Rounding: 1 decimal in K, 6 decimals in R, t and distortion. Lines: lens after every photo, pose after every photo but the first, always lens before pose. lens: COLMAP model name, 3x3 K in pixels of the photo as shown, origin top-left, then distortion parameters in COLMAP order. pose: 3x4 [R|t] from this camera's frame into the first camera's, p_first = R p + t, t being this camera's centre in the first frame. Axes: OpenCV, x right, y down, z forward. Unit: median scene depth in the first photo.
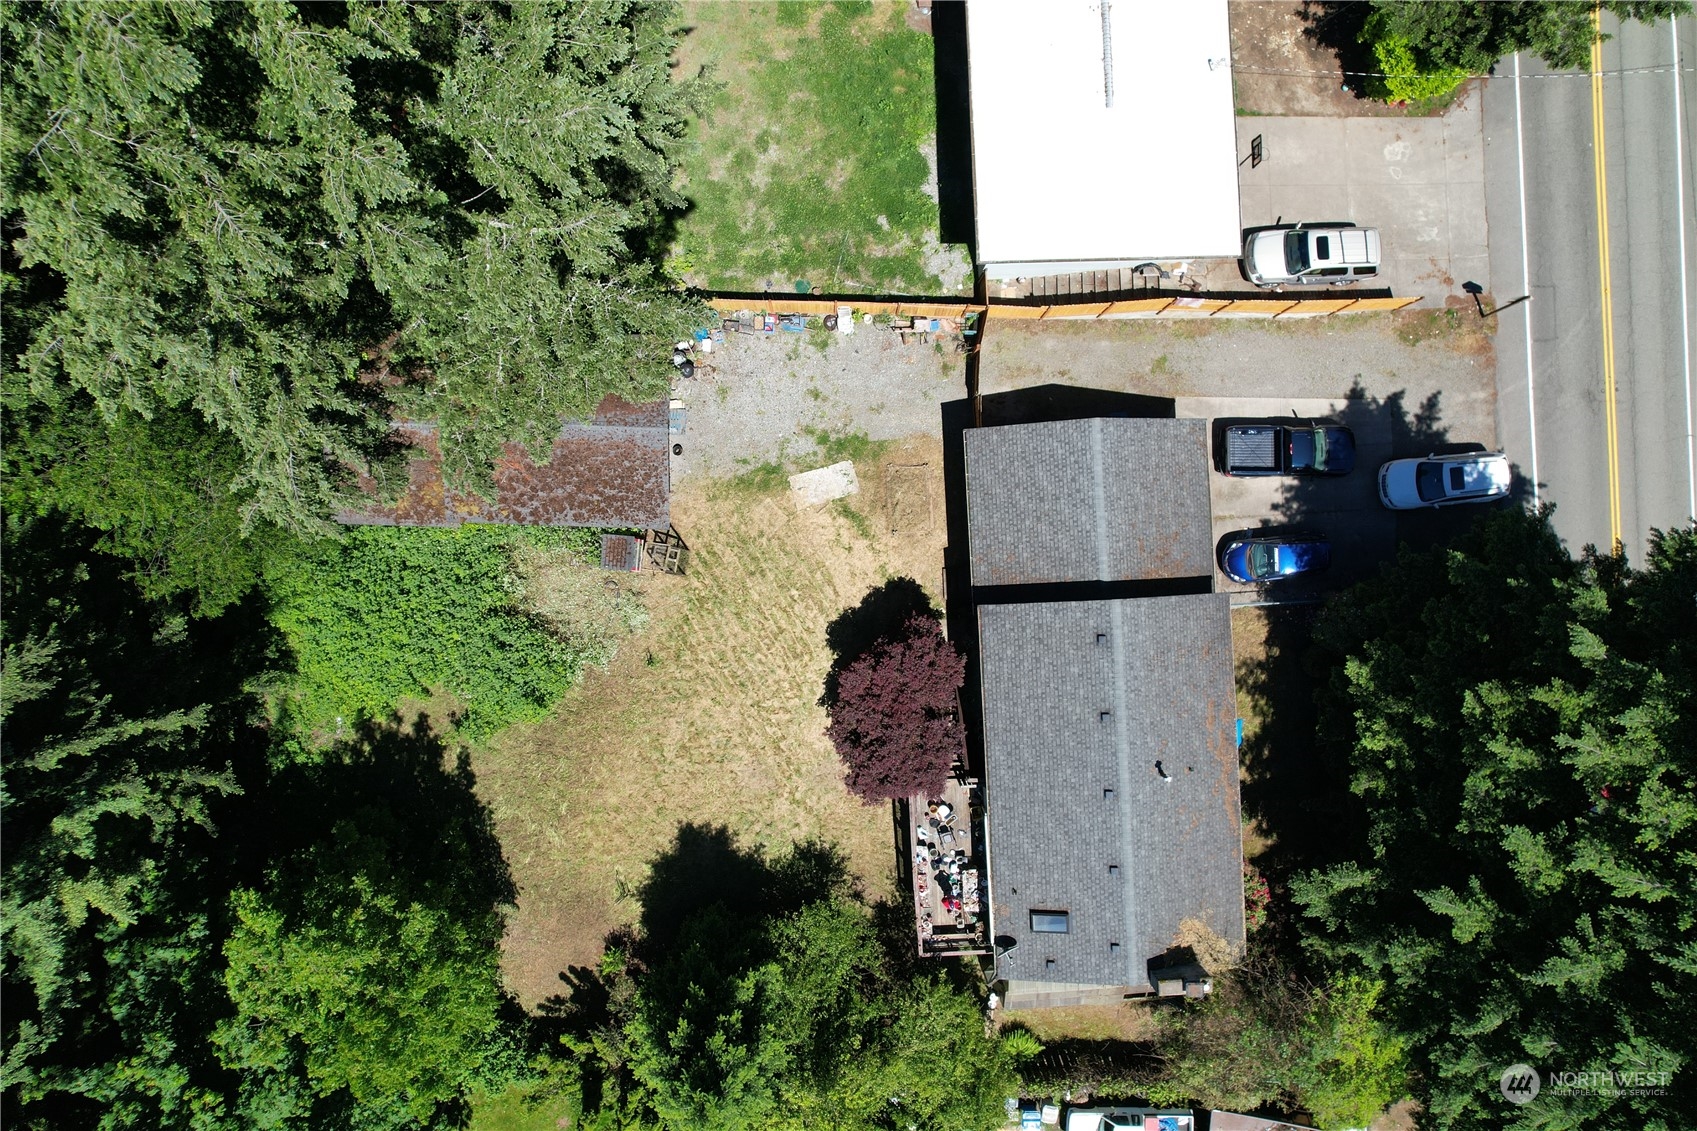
lens RADIAL K [[1085.2, 0, 847.5], [0, 1085.2, 557.6], [0, 0, 1]] dist [-0.068888, 0.055688]
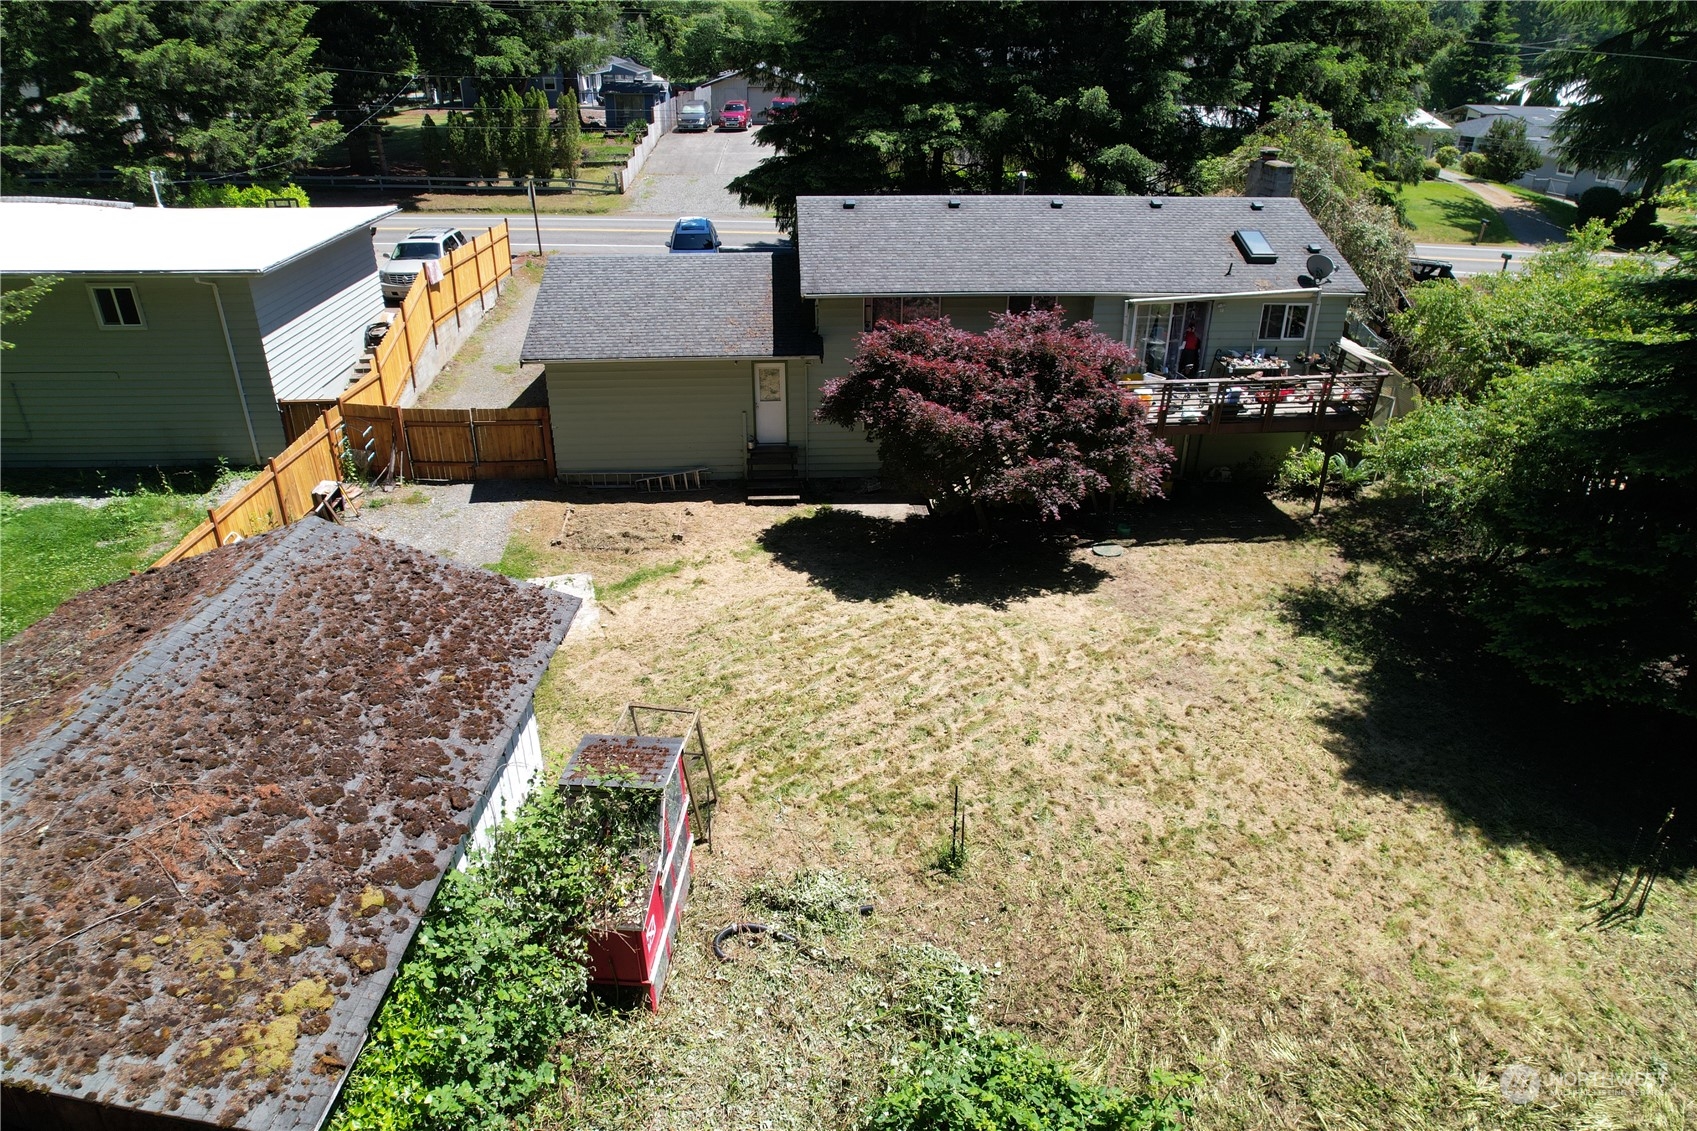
lens RADIAL K [[1085.2, 0, 852.3], [0, 1085.2, 557.1], [0, 0, 1]] dist [-0.068888, 0.055688]
pose [[-0.013122, -0.462873, 0.886328, -0.470706], [0.999682, 0.013032, 0.021605, 0.057125], [-0.021551, 0.886329, 0.462554, 0.774680]]
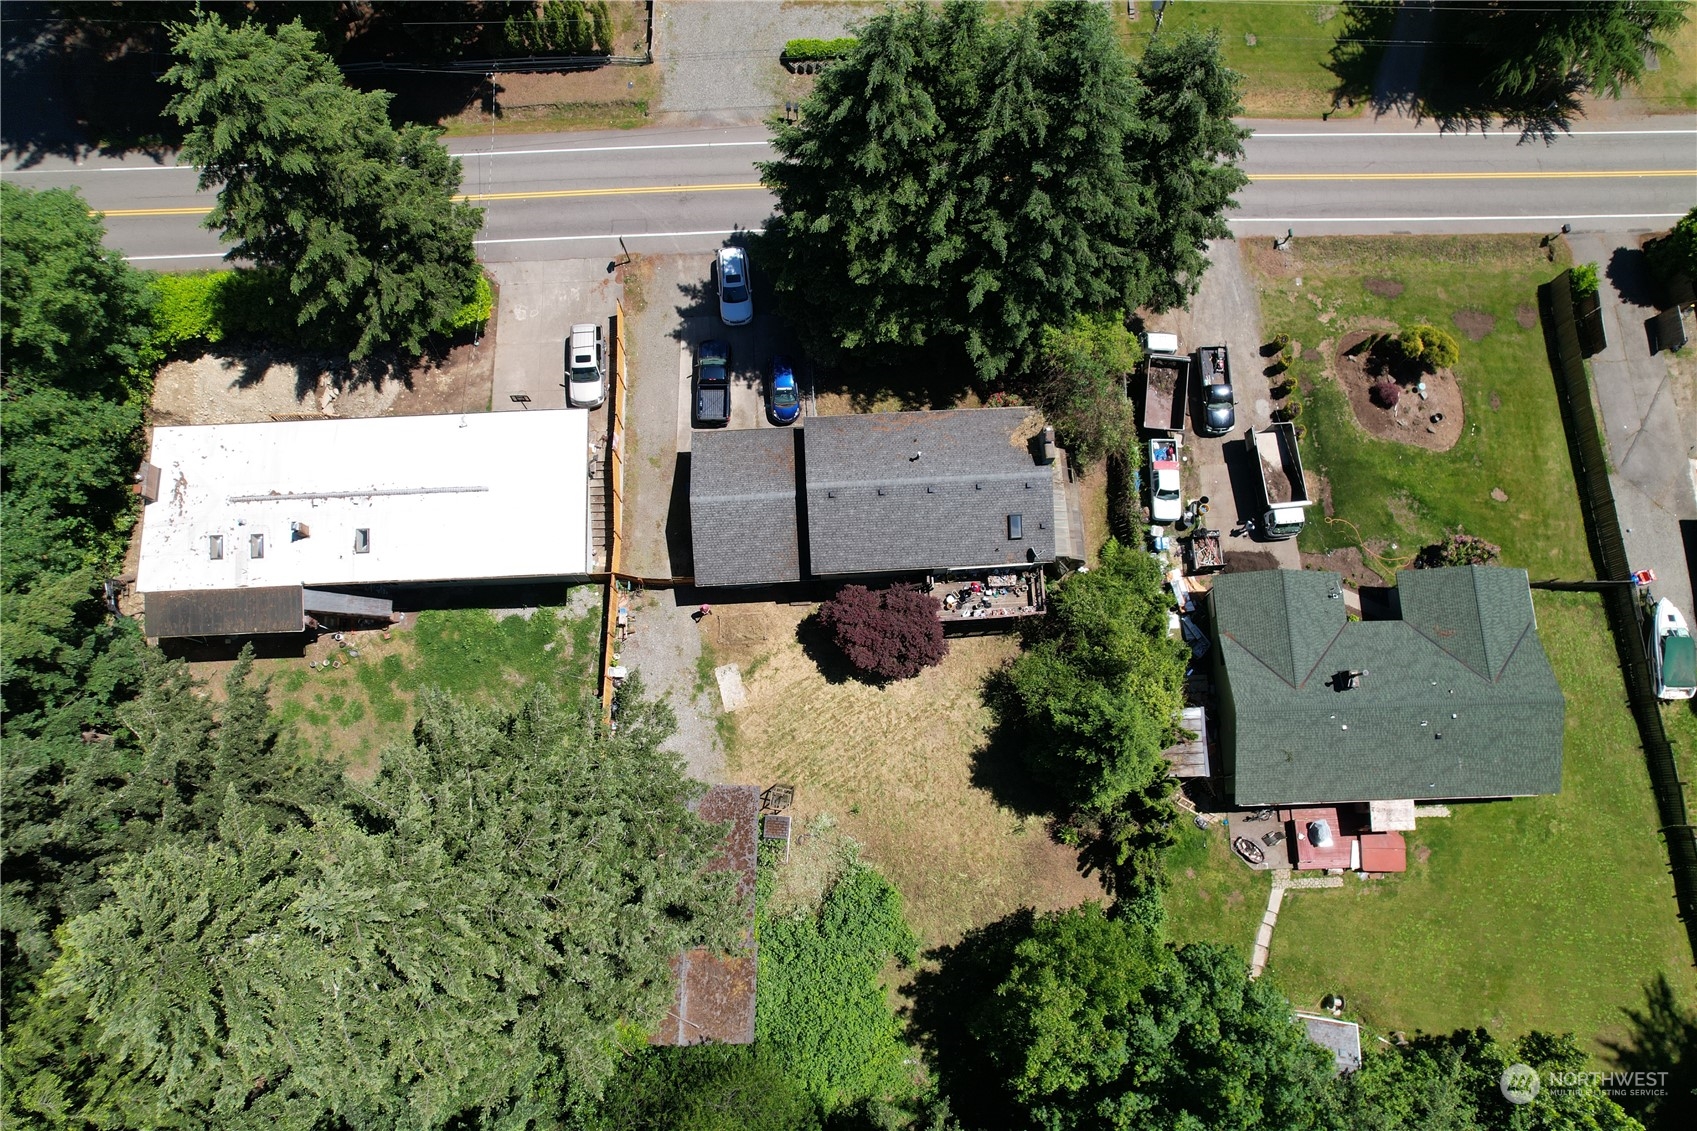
lens RADIAL K [[1085.2, 0, 850.9], [0, 1085.2, 565.5], [0, 0, 1]] dist [-0.068888, 0.055688]
pose [[-0.006839, -0.976491, 0.215449, -0.181302], [0.999665, -0.001300, 0.025843, 0.056137], [-0.024956, 0.215554, 0.976173, -0.455611]]
